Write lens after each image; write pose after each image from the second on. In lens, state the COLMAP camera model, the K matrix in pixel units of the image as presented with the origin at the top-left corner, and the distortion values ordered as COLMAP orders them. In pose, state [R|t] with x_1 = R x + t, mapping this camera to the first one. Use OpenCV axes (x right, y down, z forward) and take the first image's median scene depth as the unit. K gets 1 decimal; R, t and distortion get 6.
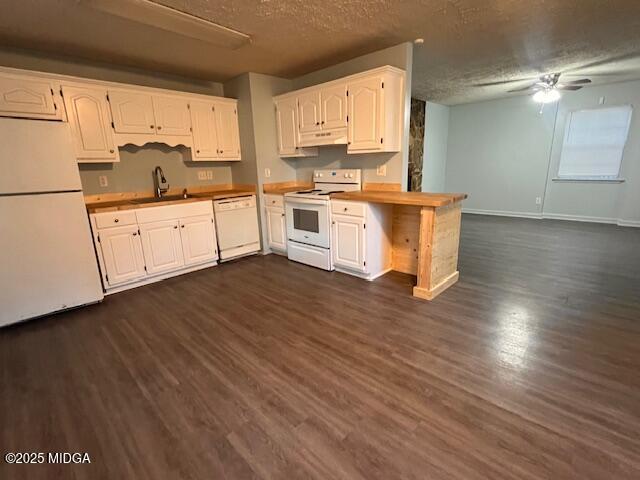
lens RADIAL K [[305.1, 0, 318.2], [0, 305.1, 240.0], [0, 0, 1]] dist [-0.002929, 0.000511]
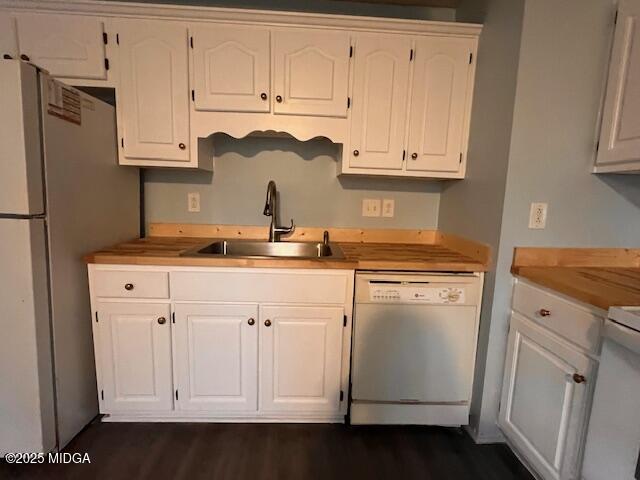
lens RADIAL K [[305.1, 0, 317.3], [0, 305.1, 239.2], [0, 0, 1]] dist [-0.002929, 0.000511]
pose [[0.719595, 0.148760, -0.678272, -0.129502], [-0.222325, 0.974722, -0.022091, -0.158074], [0.657841, 0.166694, 0.734479, 0.710102]]
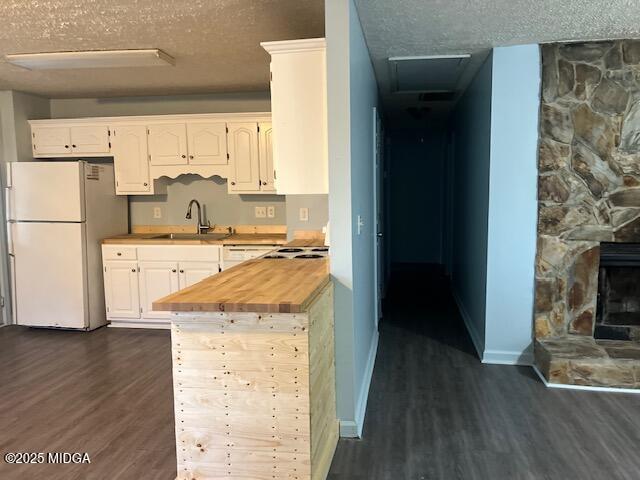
lens RADIAL K [[481.6, 0, 331.9], [0, 481.6, 238.2], [0, 0, 1]] dist [0.047043, -0.054591]
pose [[0.577473, 0.105399, -0.809578, 0.841904], [-0.204298, 0.978738, -0.018305, -0.190806], [0.790435, 0.175966, 0.586728, 0.523476]]
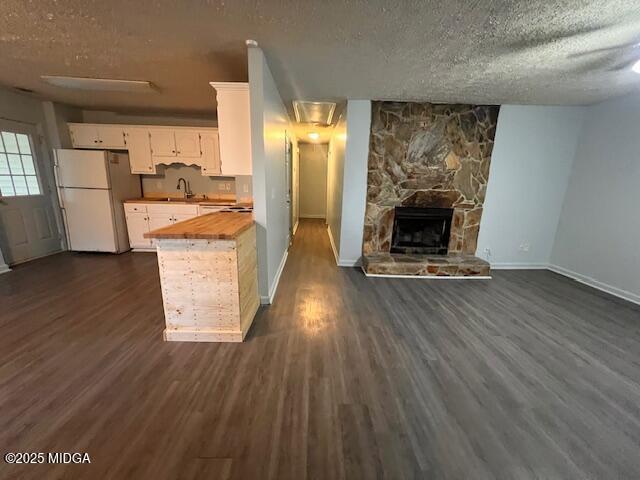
lens RADIAL K [[255.3, 0, 318.9], [0, 255.3, 238.6], [0, 0, 1]] dist [0.000386, -0.000528]
pose [[0.708856, 0.207072, -0.674273, 0.873649], [-0.217669, 0.973500, 0.070133, -0.189130], [0.670927, 0.097055, 0.735144, 0.561752]]
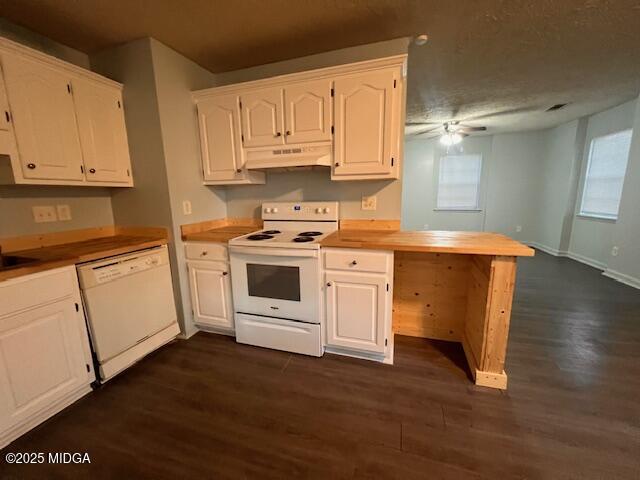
lens RADIAL K [[255.3, 0, 317.3], [0, 255.3, 237.6], [0, 0, 1]] dist [0.000386, -0.000528]
pose [[0.895040, -0.062273, 0.441618, -0.189961], [0.101115, 0.992753, -0.064944, -0.114054], [-0.434373, 0.102782, 0.894850, 0.491422]]
